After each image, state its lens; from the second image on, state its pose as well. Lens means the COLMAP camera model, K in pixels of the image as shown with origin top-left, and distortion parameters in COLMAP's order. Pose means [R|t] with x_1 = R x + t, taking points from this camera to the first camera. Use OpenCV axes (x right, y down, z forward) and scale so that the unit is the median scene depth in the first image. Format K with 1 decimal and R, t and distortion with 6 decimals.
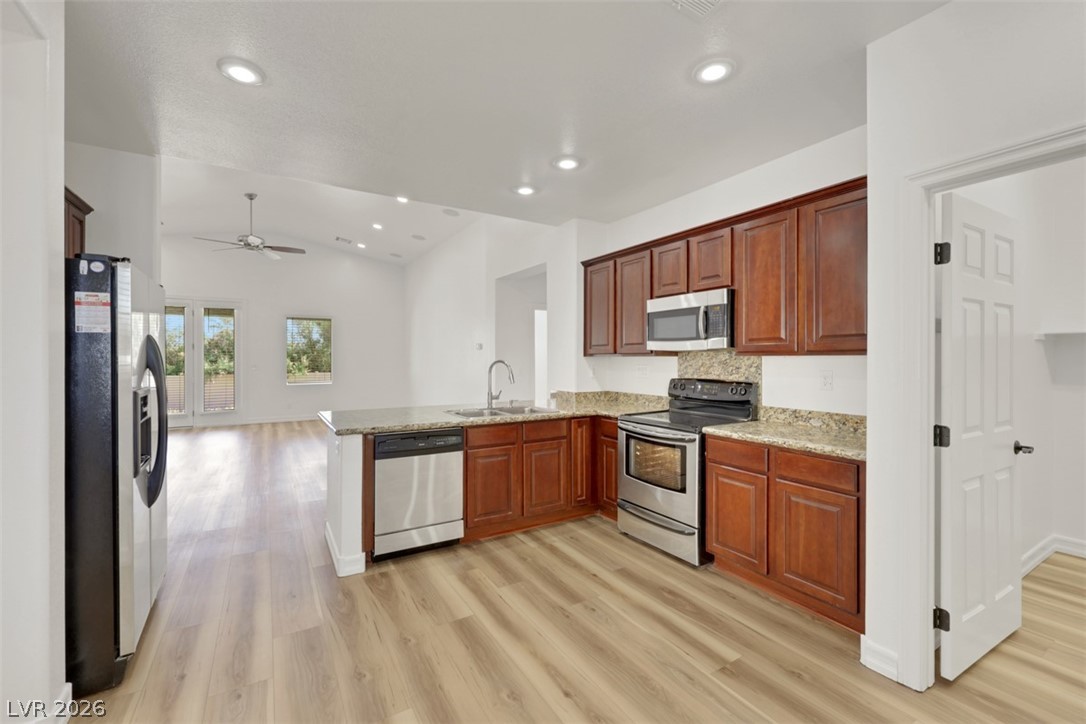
lens RADIAL K [[459.1, 0, 547.6], [0, 459.1, 358.8], [0, 0, 1]] dist [0.000827, 0.000431]
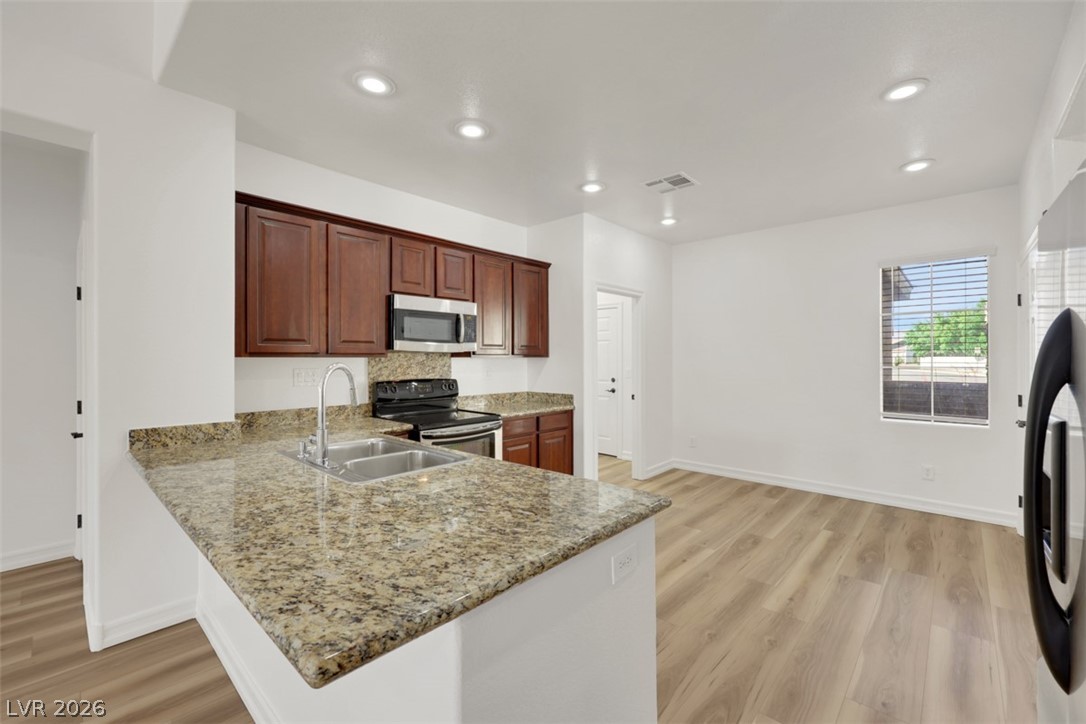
lens RADIAL K [[447.5, 0, 537.5], [0, 447.5, 358.9], [0, 0, 1]] dist [-0.000863, 0.000136]
pose [[-0.263402, -0.000419, 0.964686, -0.780168], [0.003934, 0.999991, 0.001508, -0.002912], [-0.964678, 0.004192, -0.263398, 1.095629]]
